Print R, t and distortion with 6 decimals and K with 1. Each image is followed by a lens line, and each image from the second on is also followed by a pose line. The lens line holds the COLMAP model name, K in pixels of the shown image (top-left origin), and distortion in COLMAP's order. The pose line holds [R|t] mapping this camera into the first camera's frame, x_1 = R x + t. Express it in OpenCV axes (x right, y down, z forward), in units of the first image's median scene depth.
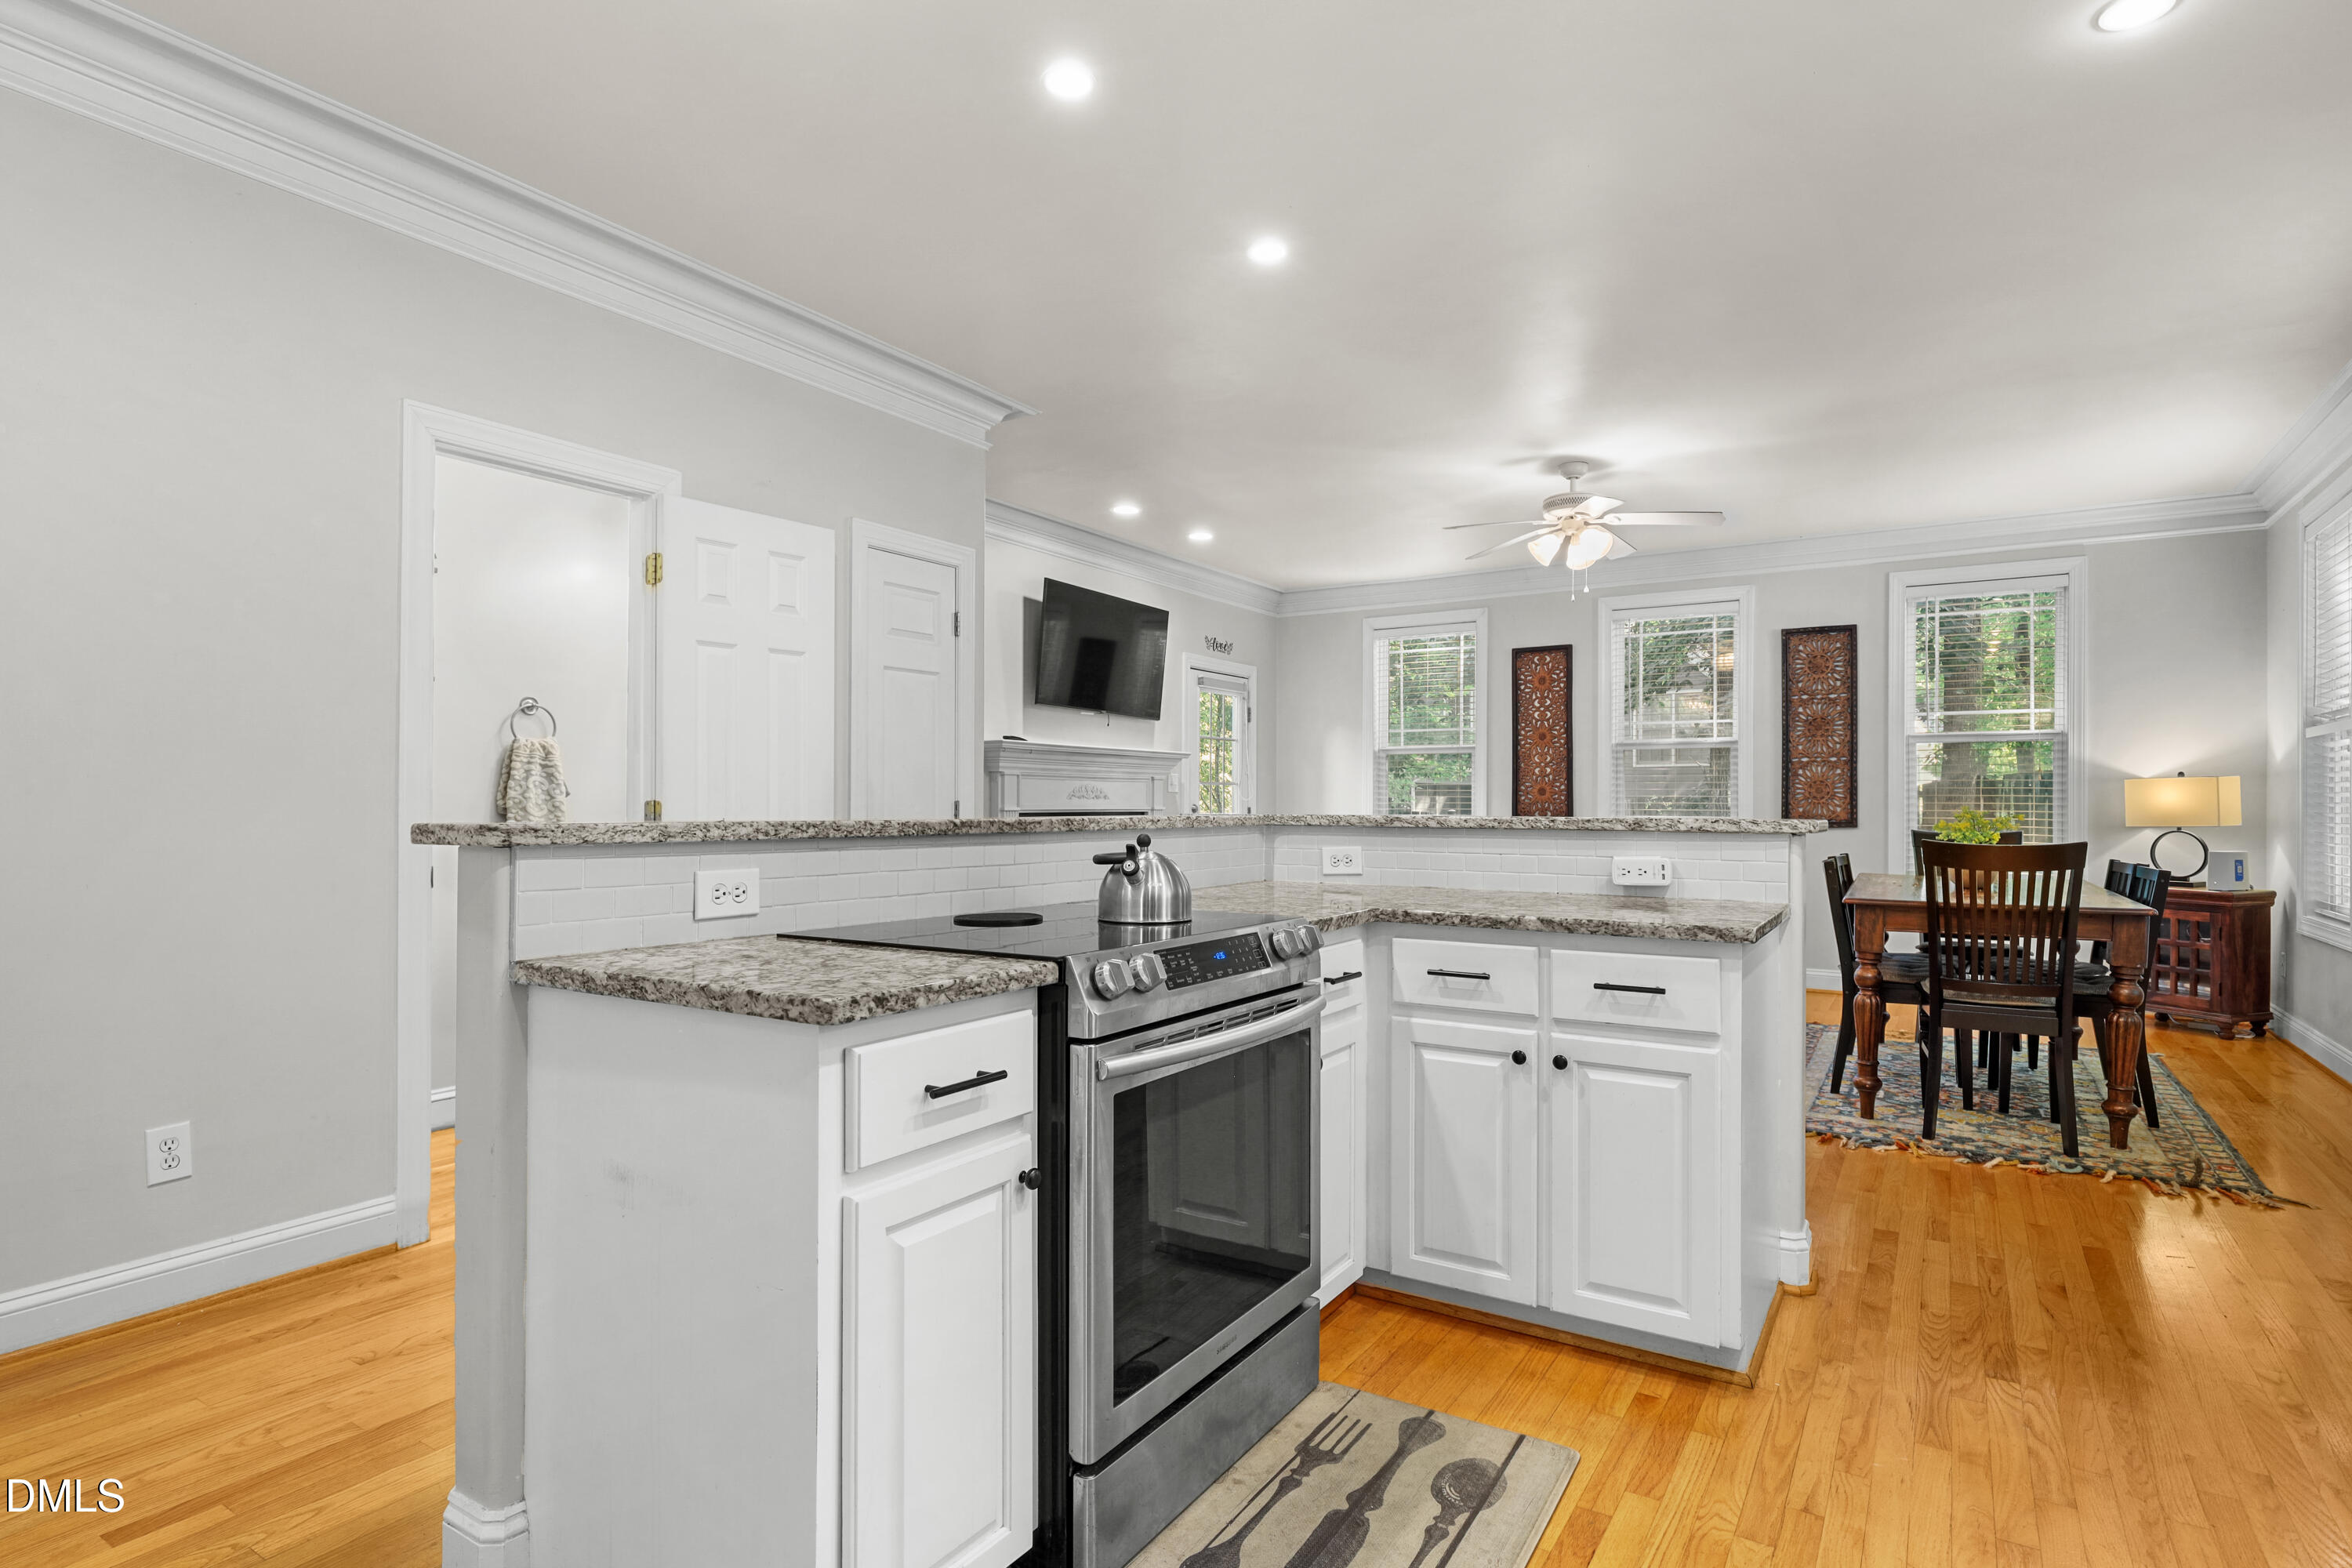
lens RADIAL K [[1210.7, 0, 1182.6], [0, 1210.7, 790.0], [0, 0, 1]] dist [0.002303, 0.000166]
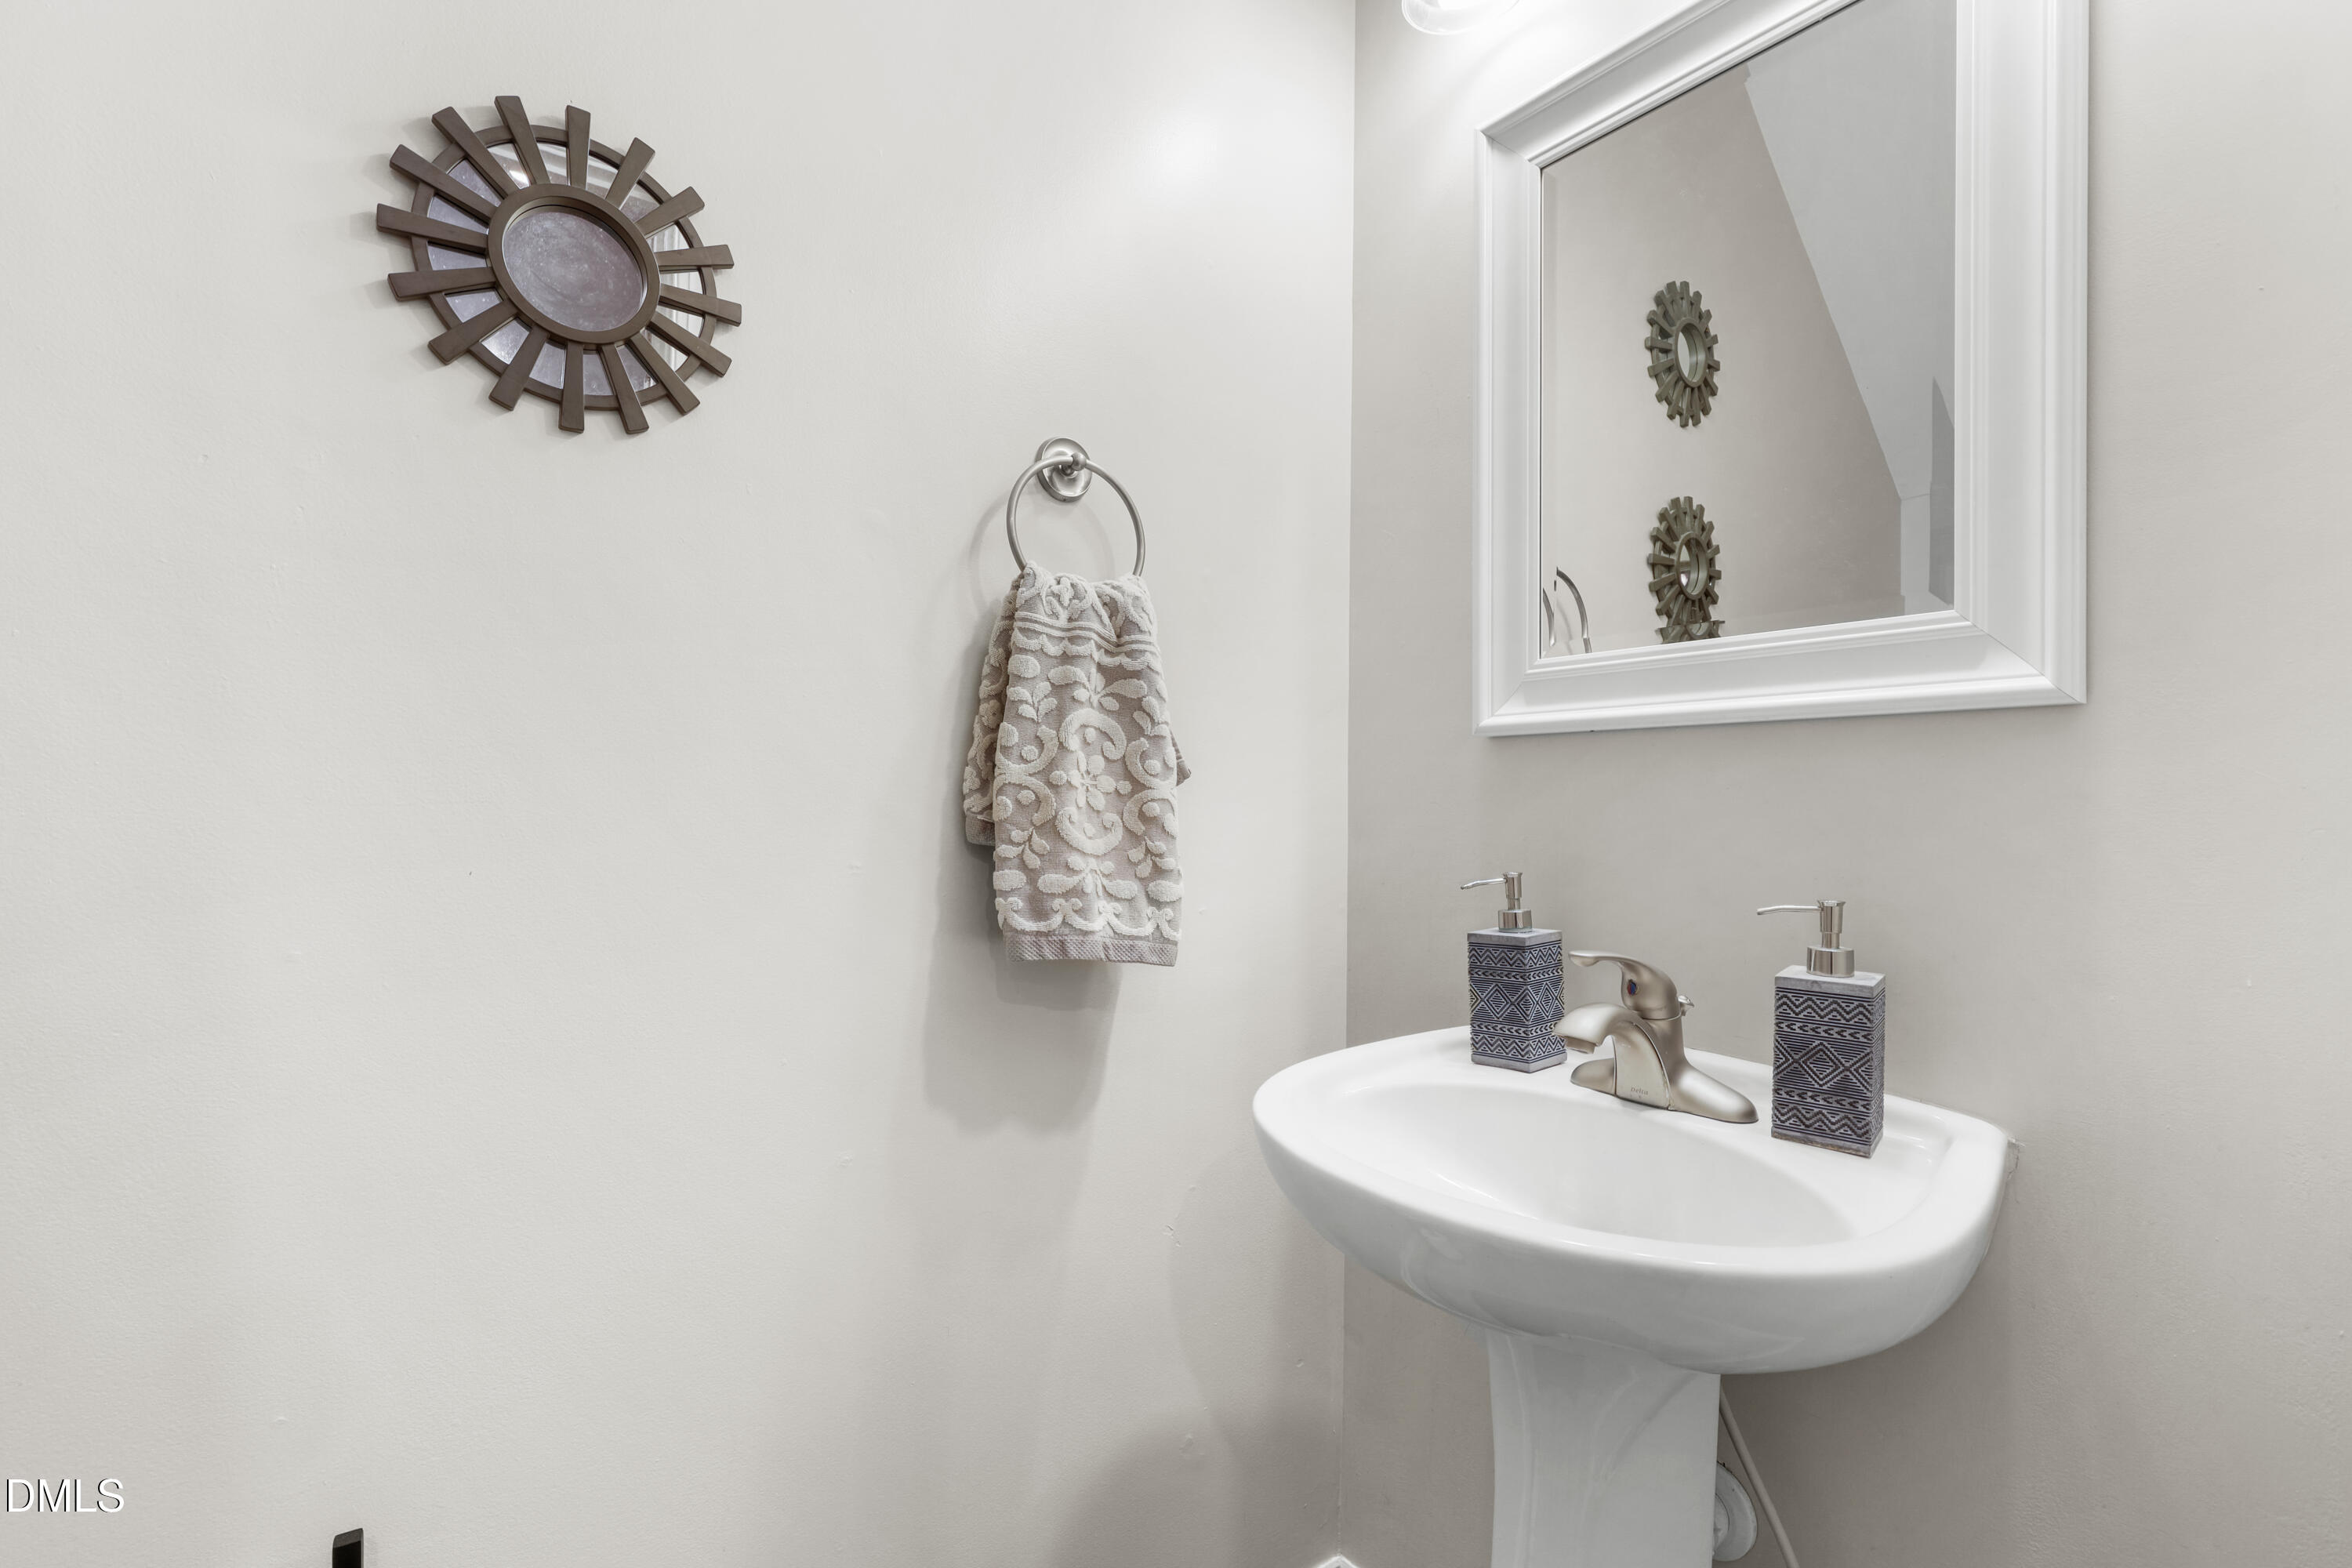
lens RADIAL K [[1103.8, 0, 1172.8], [0, 1103.8, 791.3], [0, 0, 1]] dist [0.000671, 0.000036]
pose [[0.936038, -0.000595, -0.351899, -0.428324], [0.002388, 0.999986, 0.004661, 0.006438], [0.351892, -0.005203, 0.936026, 0.773278]]
